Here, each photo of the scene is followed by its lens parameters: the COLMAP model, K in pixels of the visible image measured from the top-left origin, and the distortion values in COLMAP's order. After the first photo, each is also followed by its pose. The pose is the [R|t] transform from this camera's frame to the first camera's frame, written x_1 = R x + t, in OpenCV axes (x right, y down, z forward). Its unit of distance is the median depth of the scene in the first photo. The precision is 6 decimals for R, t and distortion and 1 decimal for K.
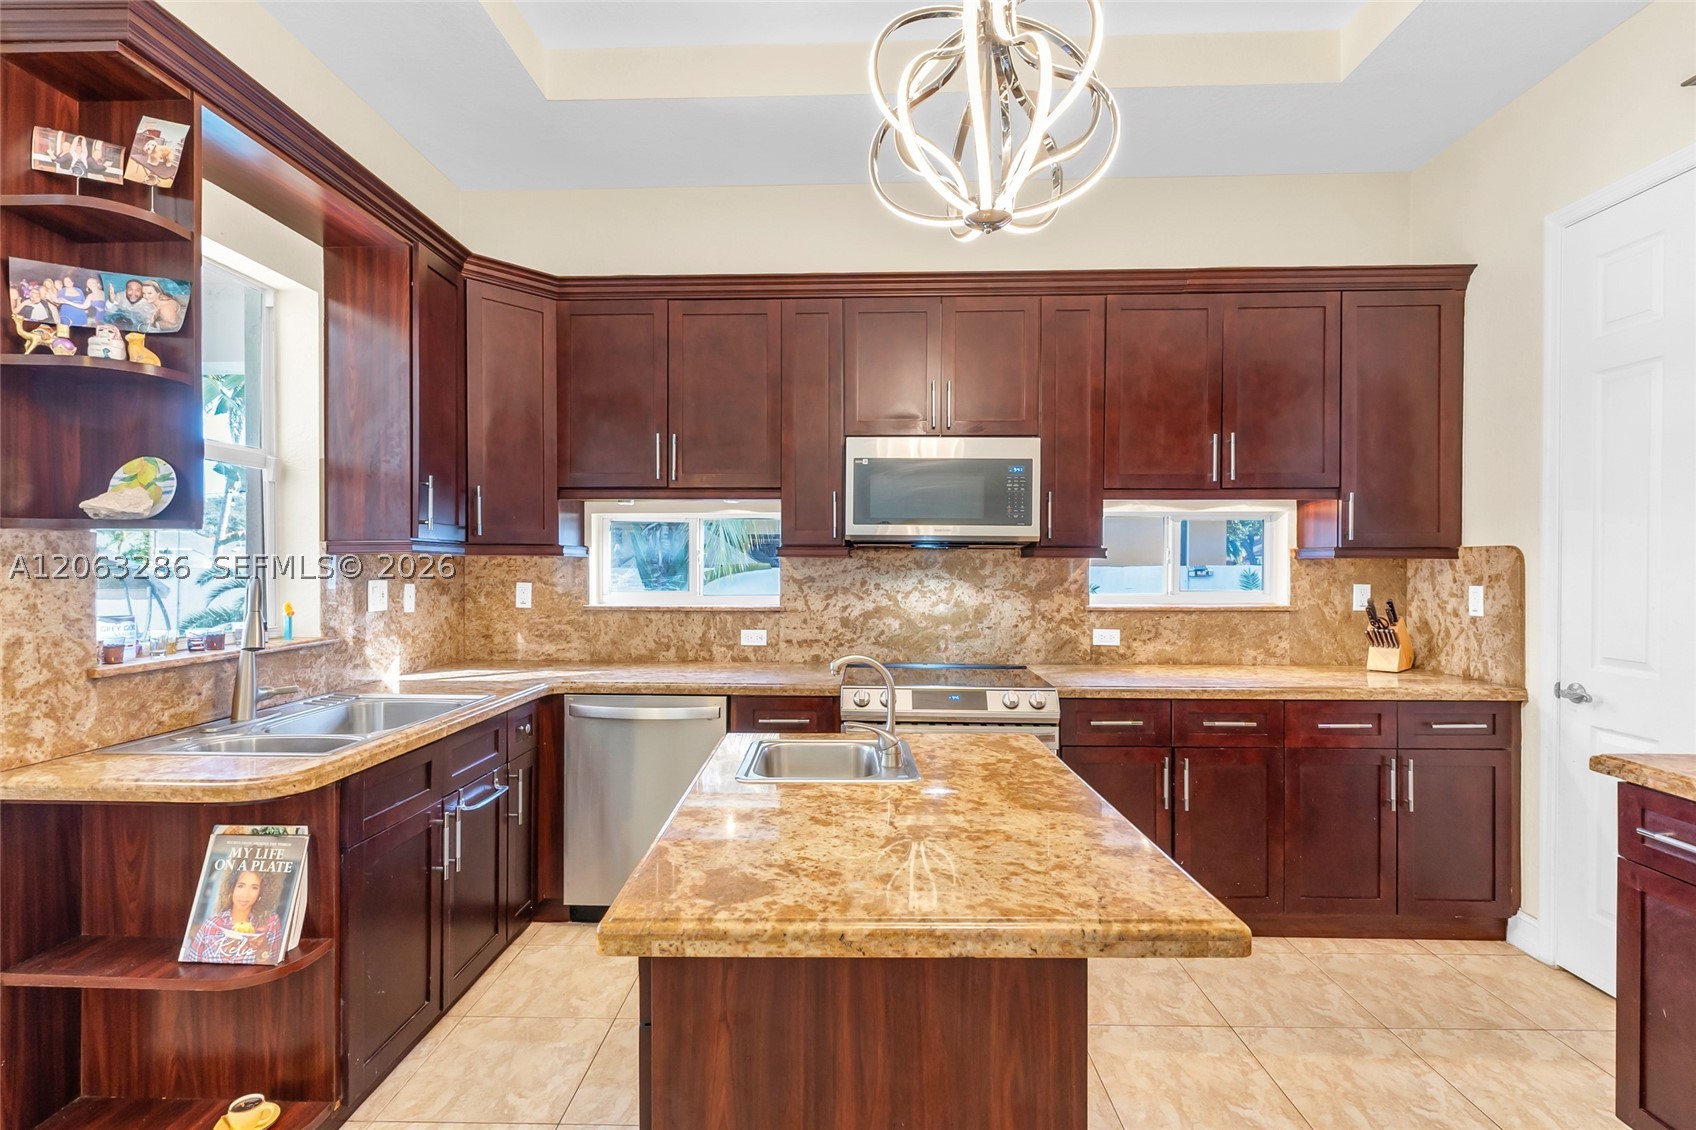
lens RADIAL K [[825.6, 0, 836.0], [0, 825.6, 568.6], [0, 0, 1]] dist [0.002120, 0.000176]
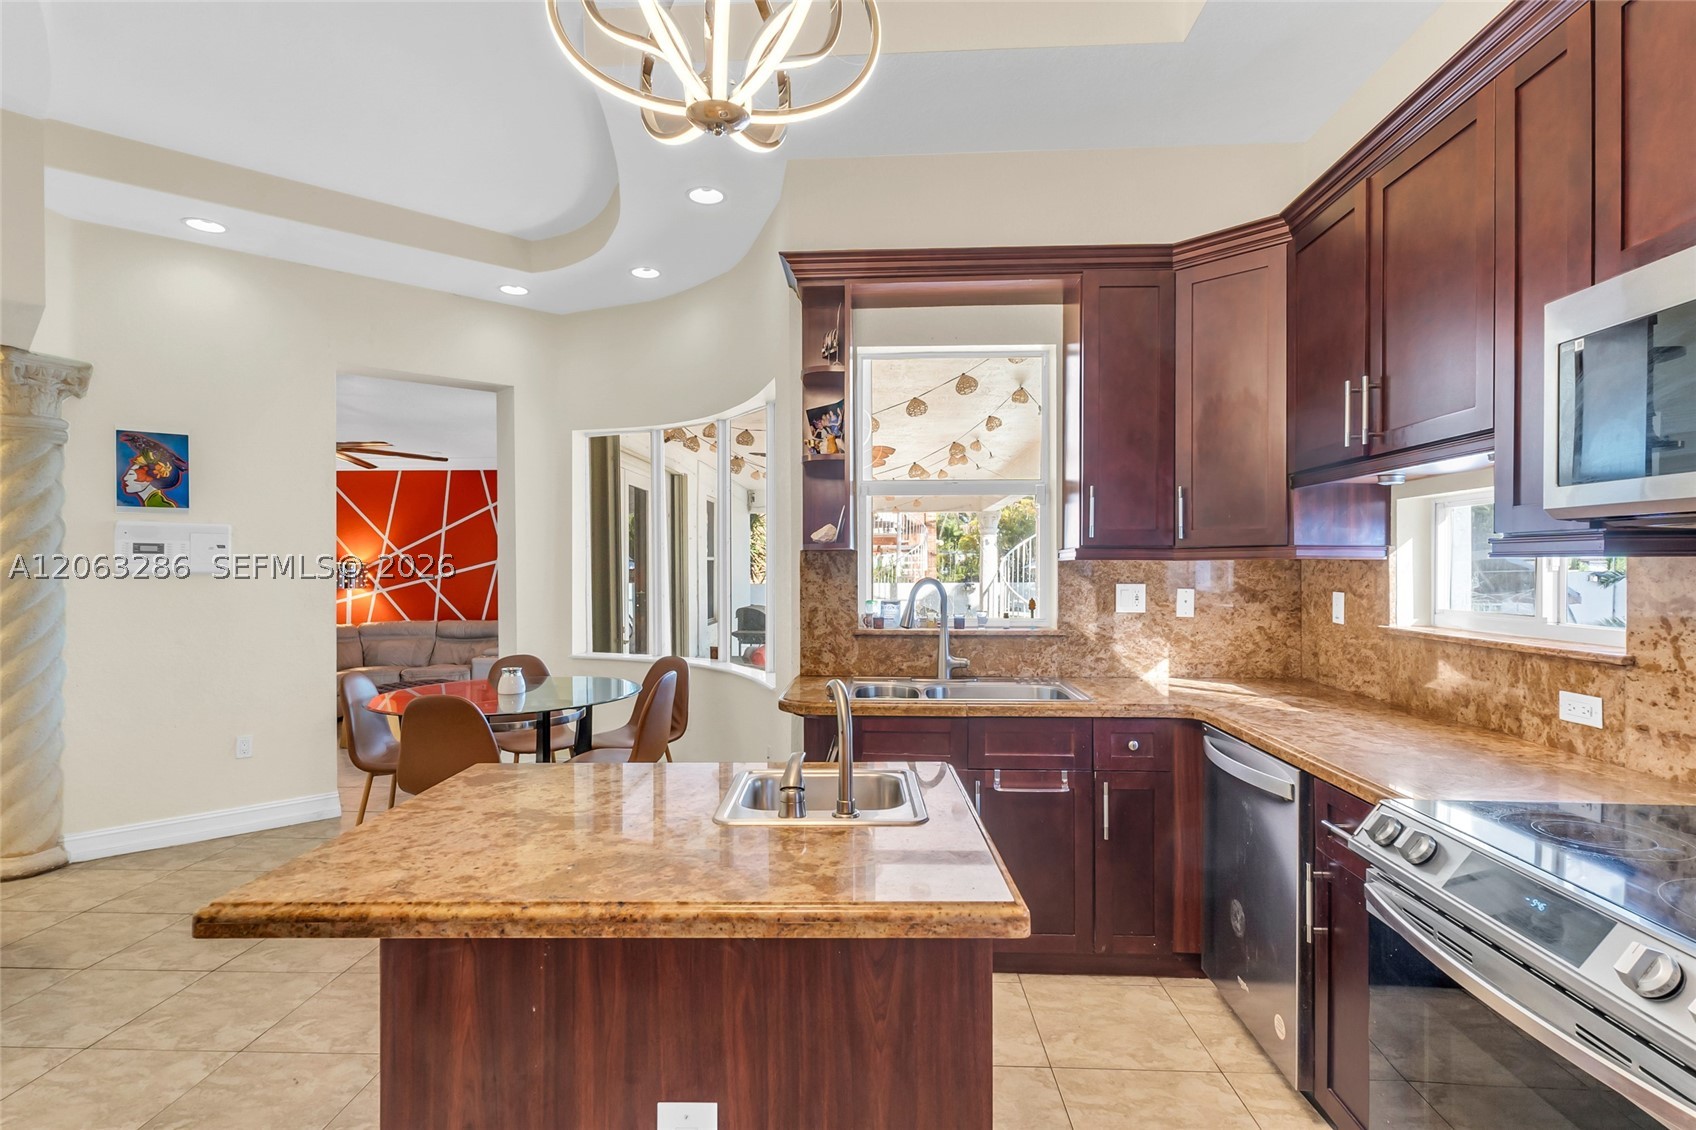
lens RADIAL K [[825.6, 0, 834.2], [0, 825.6, 571.8], [0, 0, 1]] dist [0.002120, 0.000176]
pose [[-0.031283, 0.005036, -0.999498, 0.493980], [-0.005891, 0.999969, 0.005223, -0.004907], [0.999493, 0.006051, -0.031252, 0.595918]]
